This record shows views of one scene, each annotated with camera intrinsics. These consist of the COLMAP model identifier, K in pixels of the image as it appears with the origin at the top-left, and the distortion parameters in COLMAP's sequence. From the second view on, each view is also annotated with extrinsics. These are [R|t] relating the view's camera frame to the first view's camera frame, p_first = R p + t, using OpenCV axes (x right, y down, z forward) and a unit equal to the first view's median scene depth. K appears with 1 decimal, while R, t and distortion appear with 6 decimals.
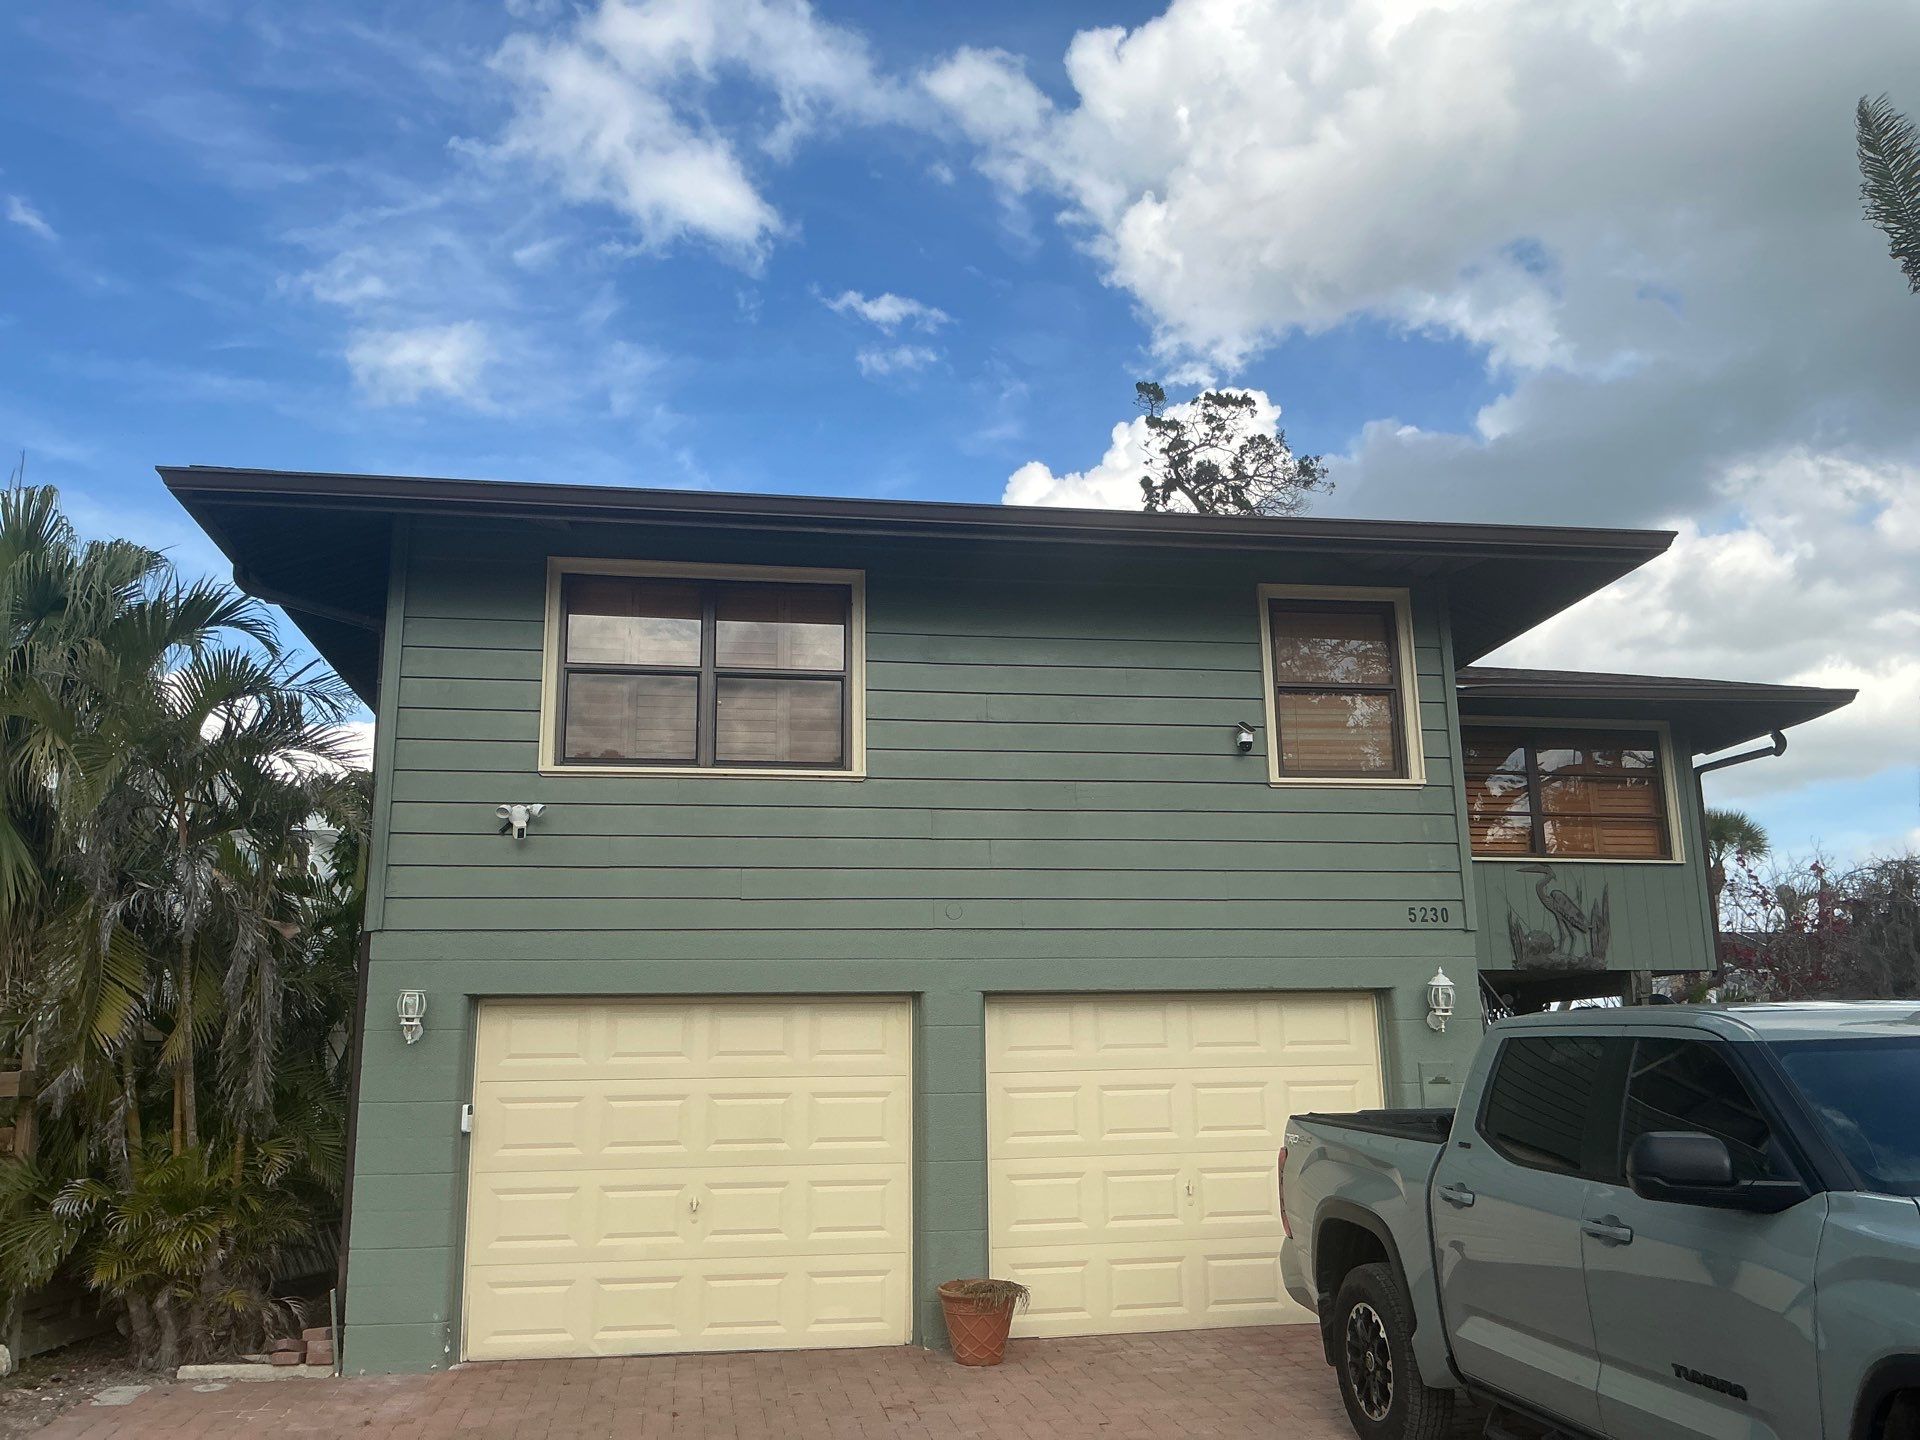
lens RADIAL K [[1588.4, 0, 945.8], [0, 1588.4, 723.1], [0, 0, 1]] dist [0.059215, -0.098579]
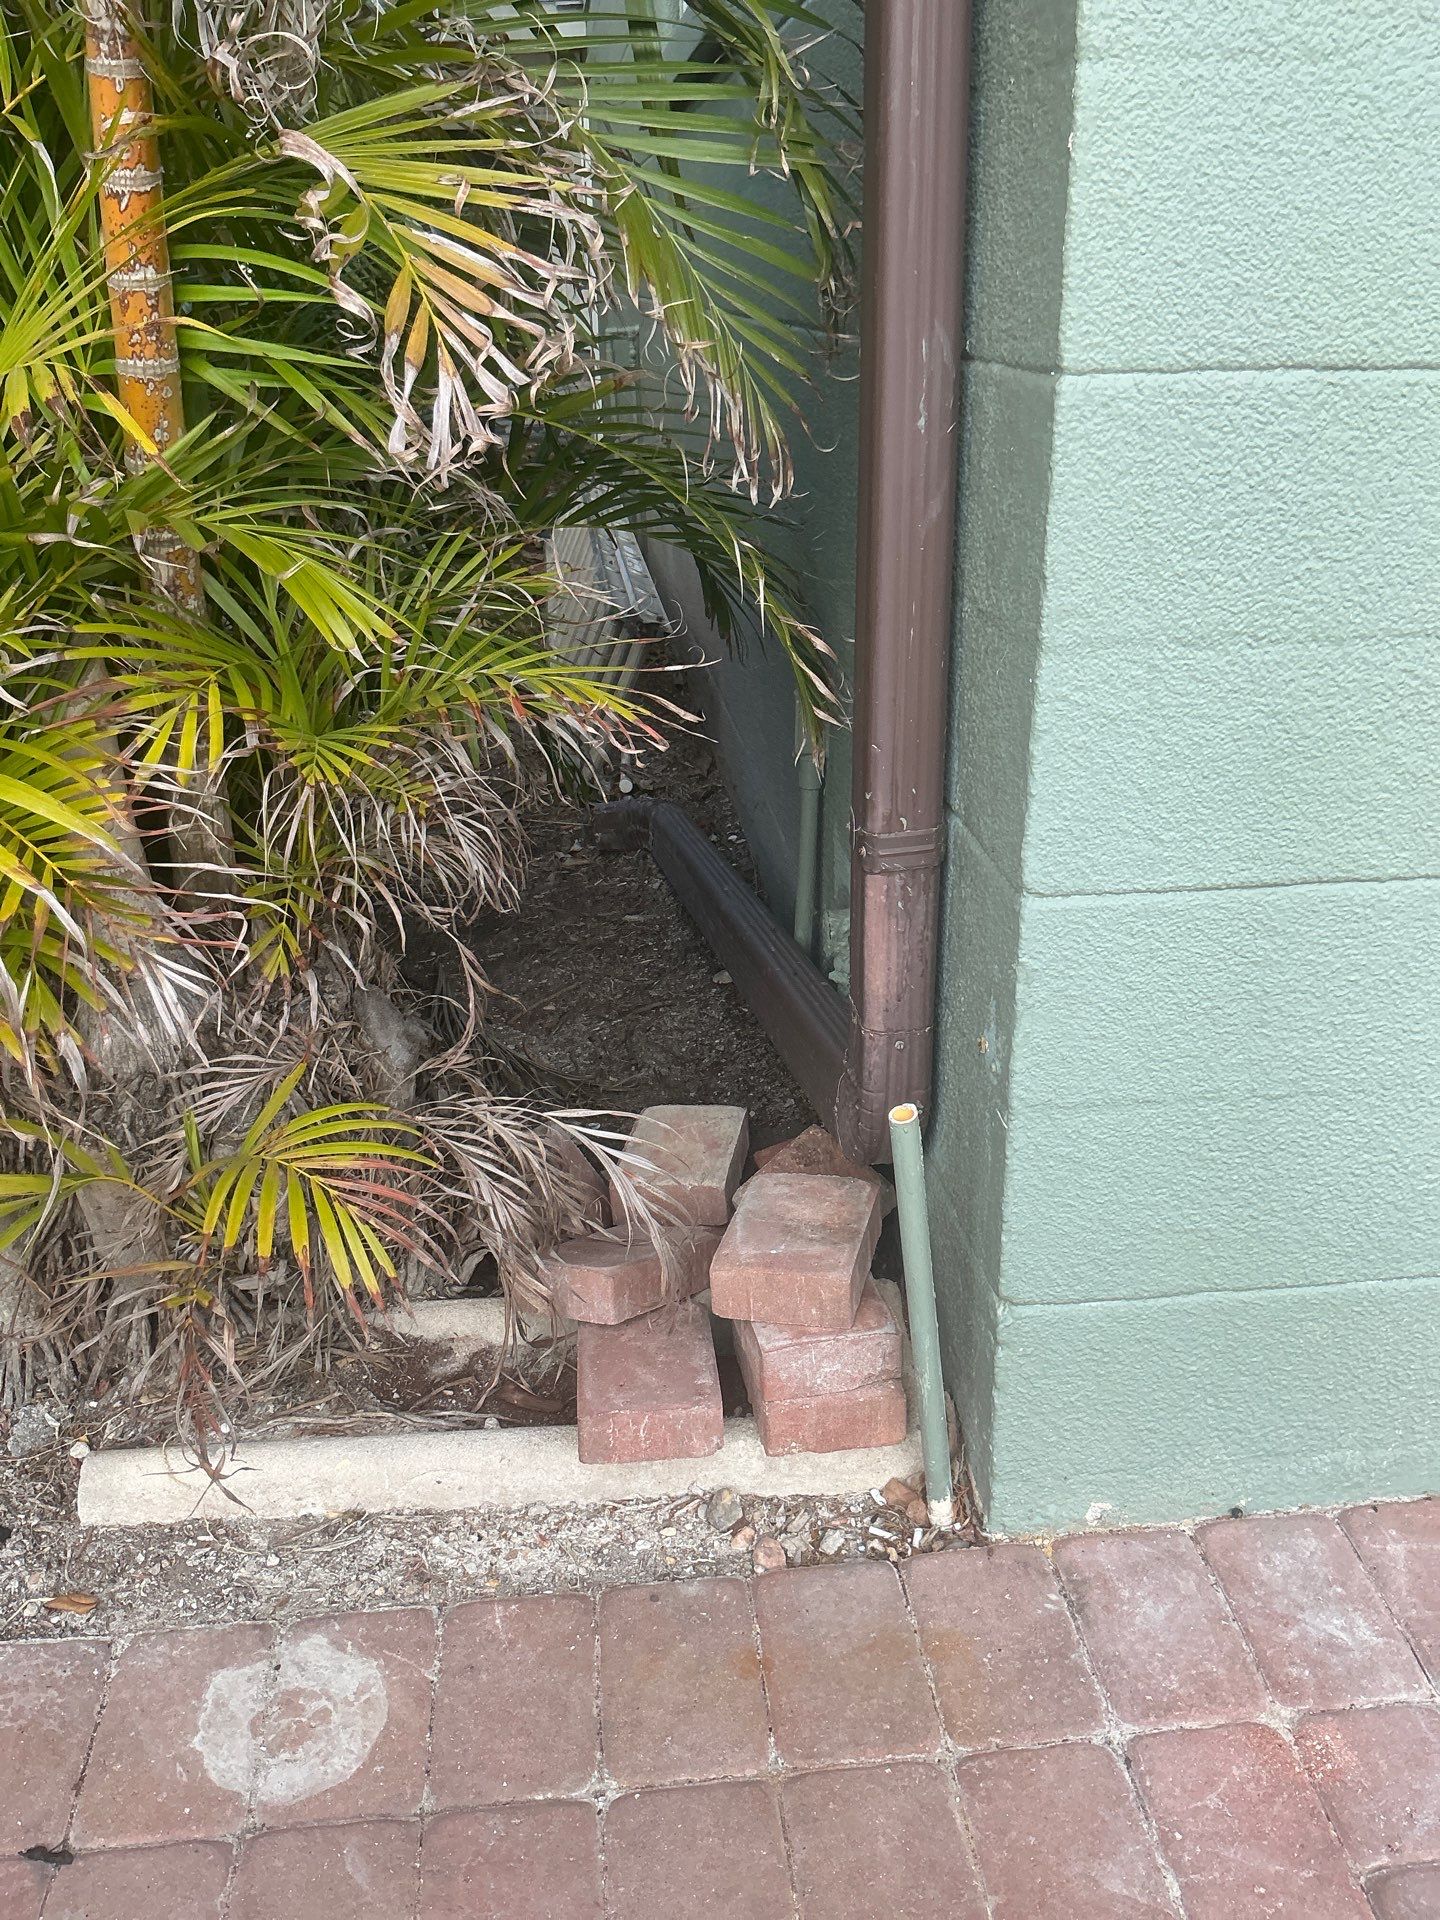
lens RADIAL K [[1588.4, 0, 711.7], [0, 1588.4, 954.5], [0, 0, 1]] dist [0.059215, -0.098579]
pose [[0.999439, 0.013232, -0.030775, -0.390860], [0.007885, 0.799943, 0.600025, 0.241202], [0.032557, -0.599930, 0.799389, 0.867006]]
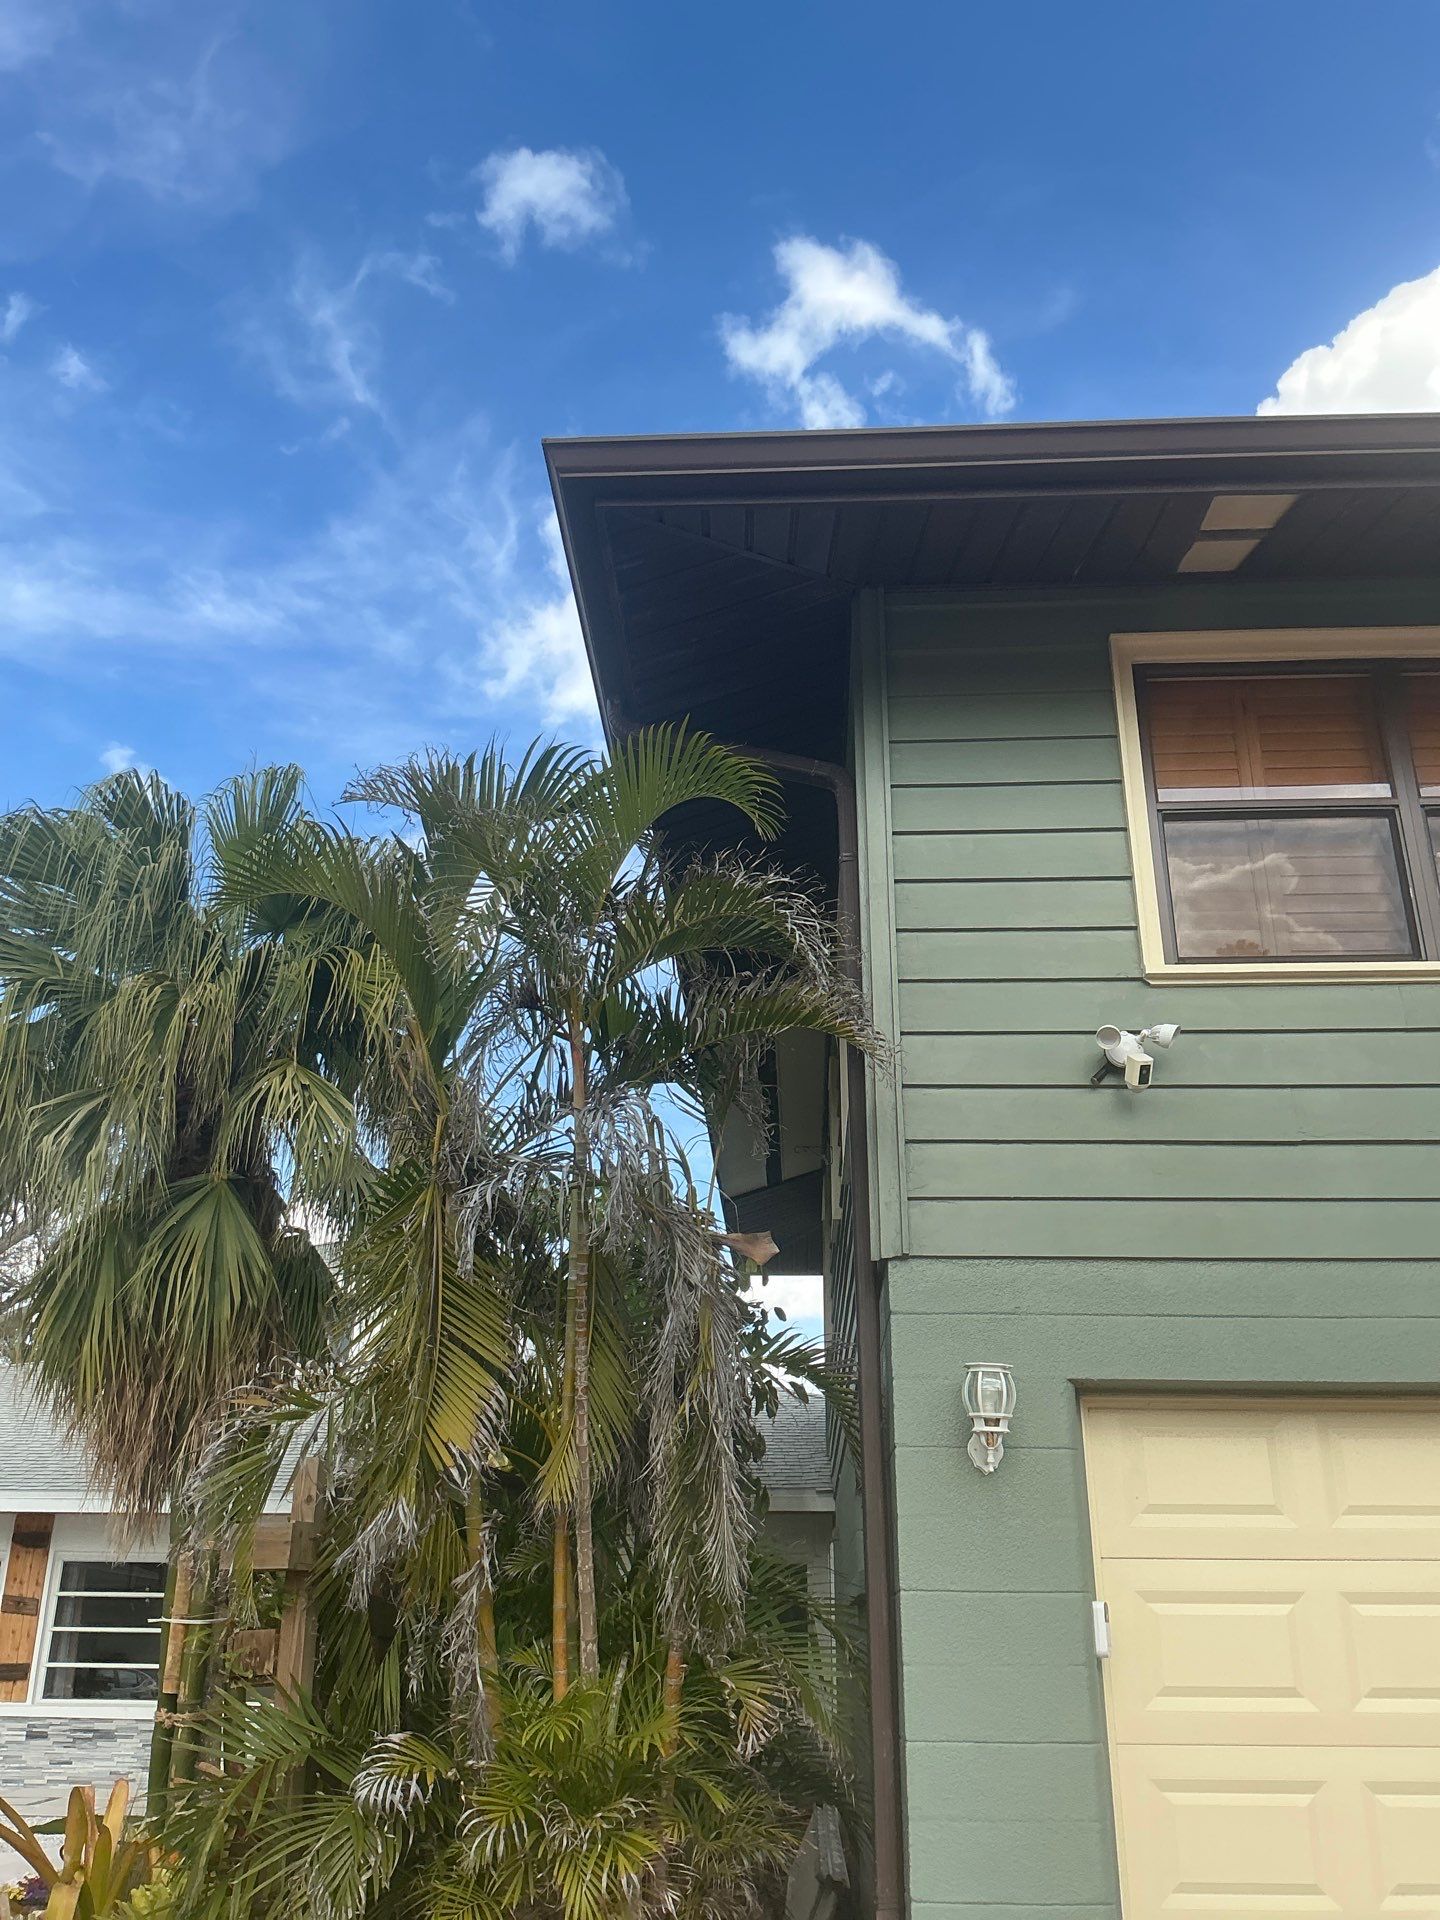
lens RADIAL K [[1588.4, 0, 709.5], [0, 1588.4, 952.7], [0, 0, 1]] dist [0.059215, -0.098579]
pose [[0.978996, -0.063829, -0.193628, -0.314693], [0.025454, 0.980563, -0.194546, 0.134848], [0.202282, 0.185531, 0.961592, 0.455073]]
